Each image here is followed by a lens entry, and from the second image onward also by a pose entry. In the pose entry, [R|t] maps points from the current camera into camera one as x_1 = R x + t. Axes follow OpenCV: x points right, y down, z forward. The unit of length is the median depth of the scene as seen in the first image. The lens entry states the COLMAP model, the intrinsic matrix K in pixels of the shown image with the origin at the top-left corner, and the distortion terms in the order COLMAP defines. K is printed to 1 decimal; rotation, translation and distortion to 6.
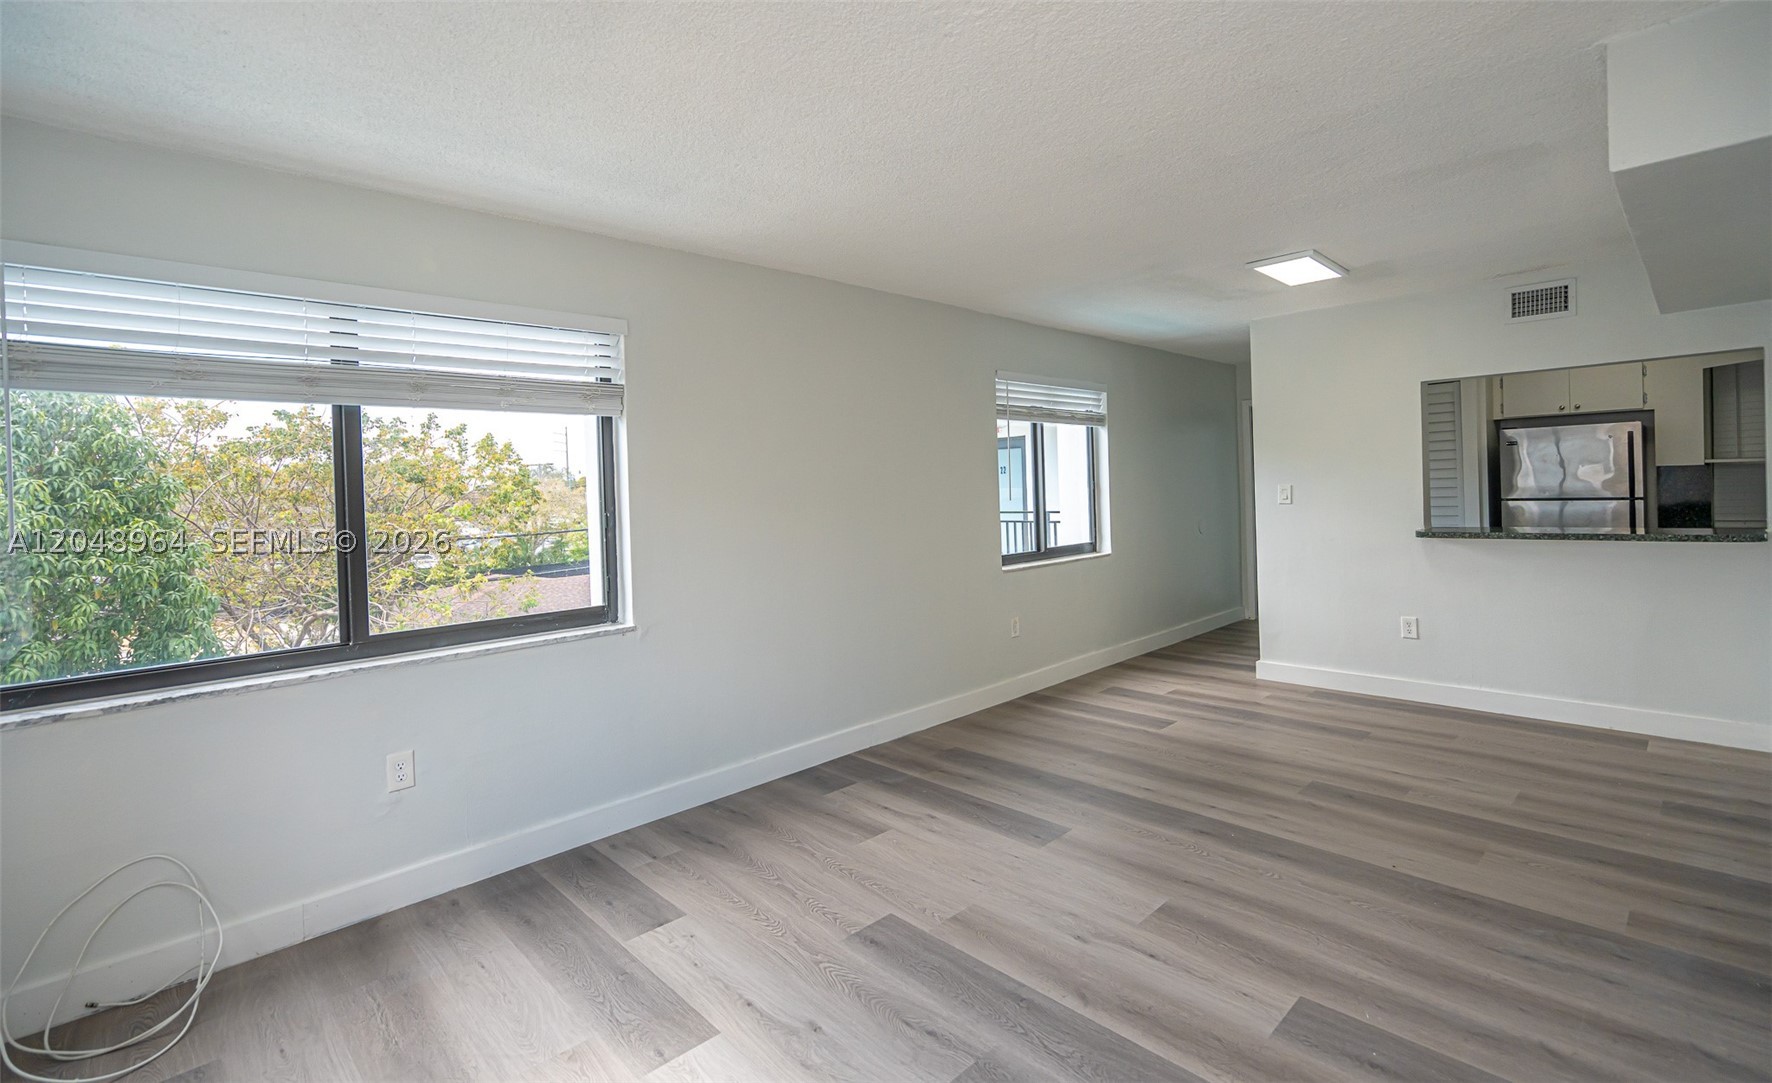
lens RADIAL K [[798.4, 0, 884.8], [0, 798.4, 493.4], [0, 0, 1]] dist [-0.000719, 0.000434]
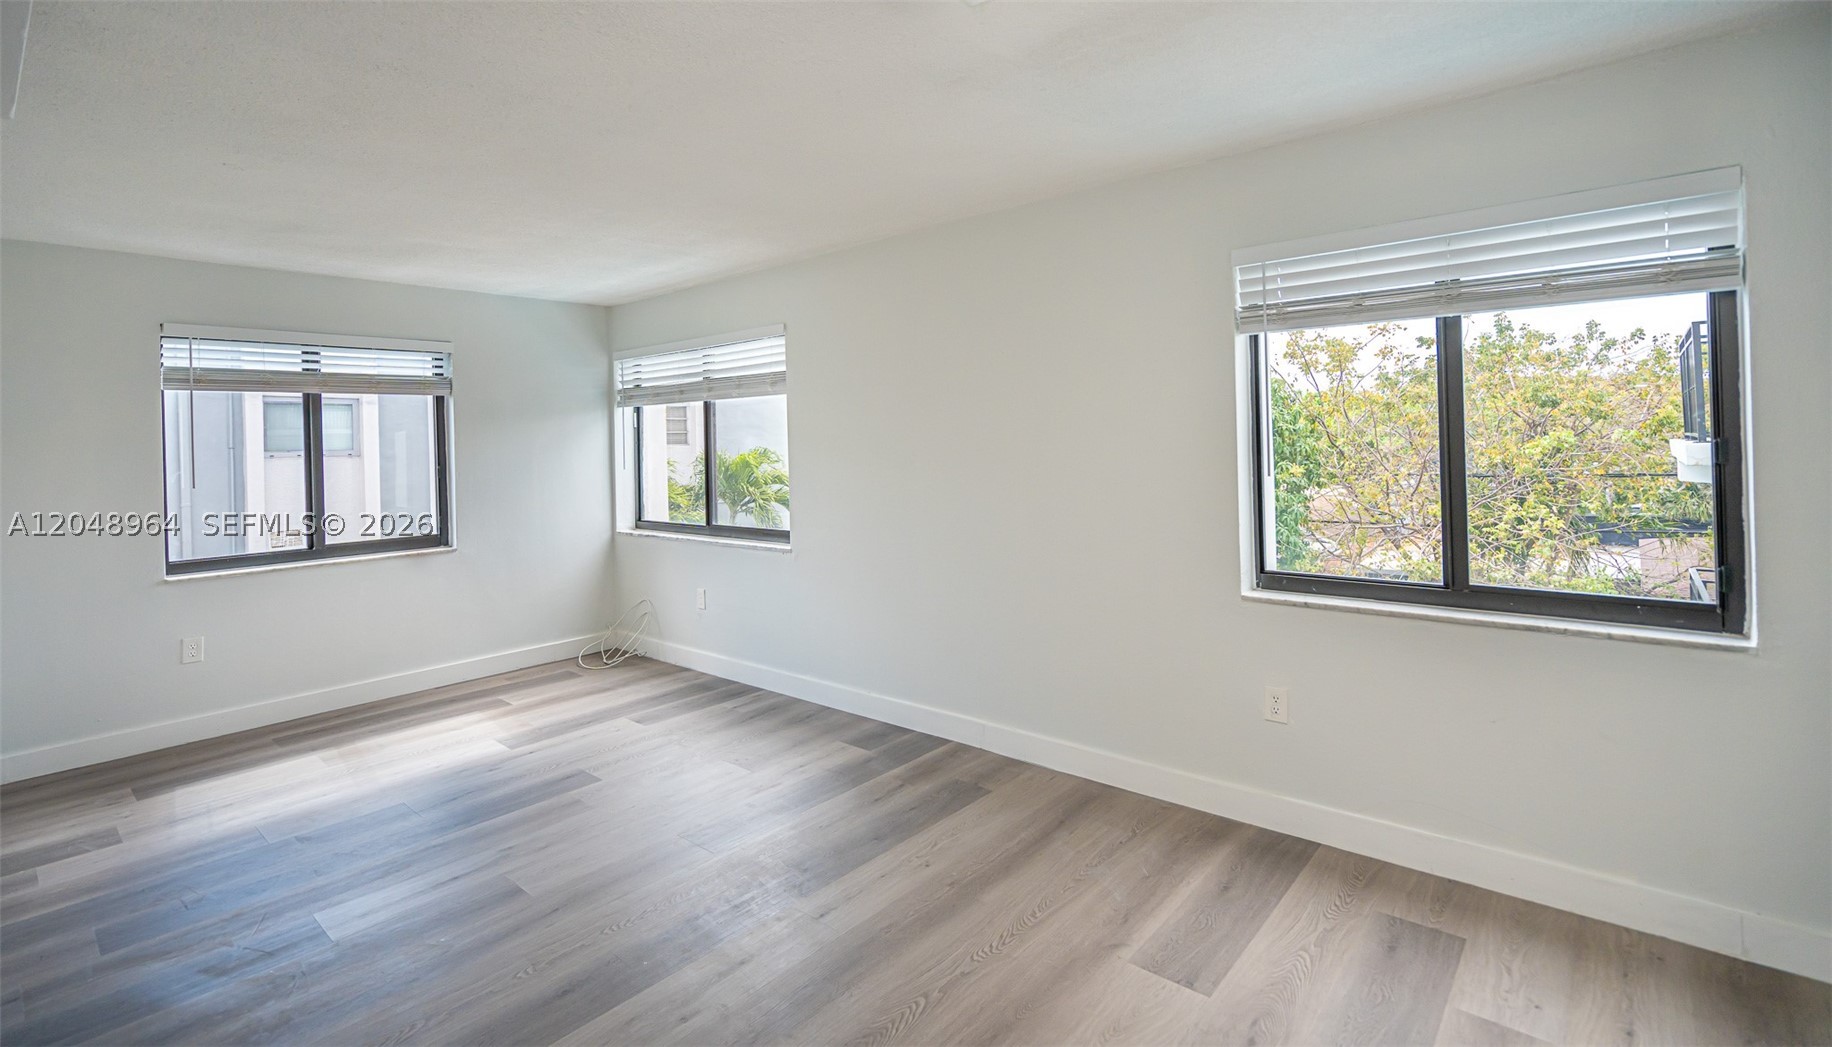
lens RADIAL K [[818.4, 0, 908.8], [0, 818.4, 433.2], [0, 0, 1]] dist [-0.001412, 0.000494]
pose [[0.090312, 0.018783, -0.995736, 1.128501], [0.014922, 0.999684, 0.020211, -0.056689], [0.995802, -0.016684, 0.090003, 1.126082]]
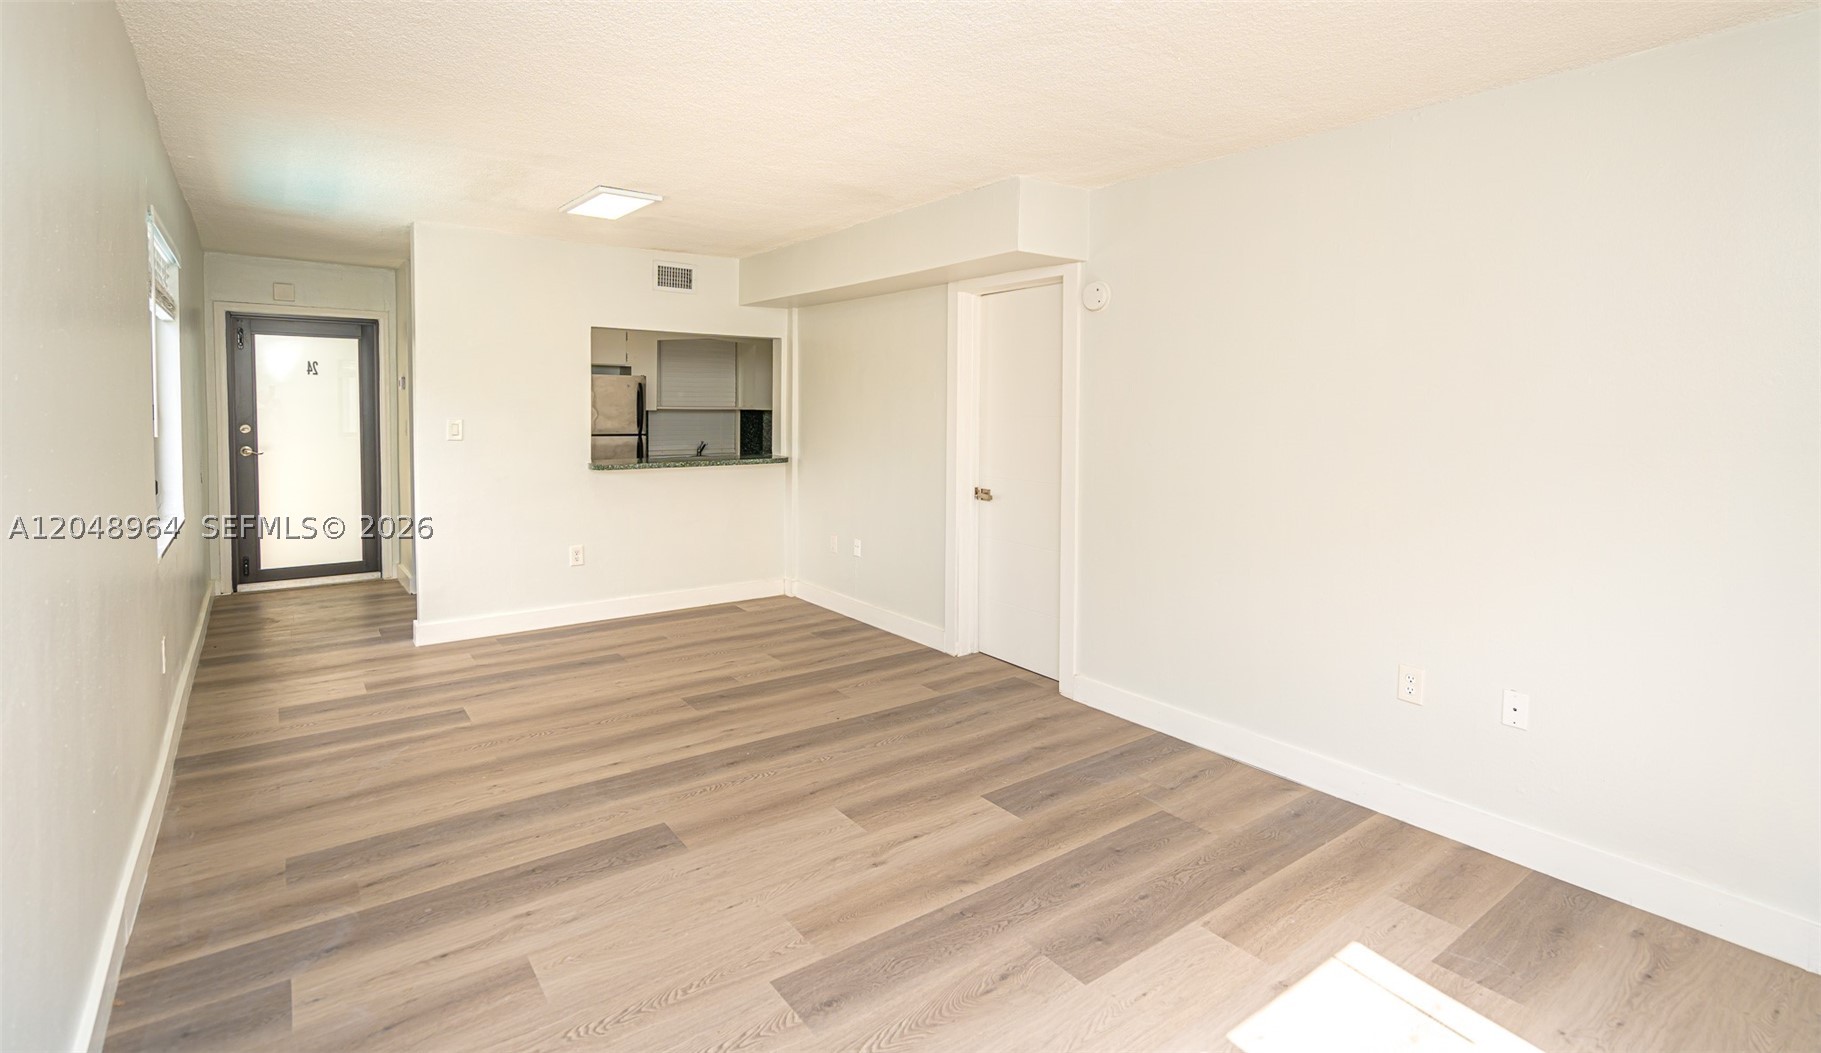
lens RADIAL K [[854.4, 0, 915.8], [0, 854.4, 439.6], [0, 0, 1]] dist [-0.000193, 0.000186]
pose [[0.114183, -0.003756, 0.993453, -0.627513], [-0.007505, 0.999961, 0.004644, 0.007117], [-0.993431, -0.007987, 0.114150, 0.625960]]
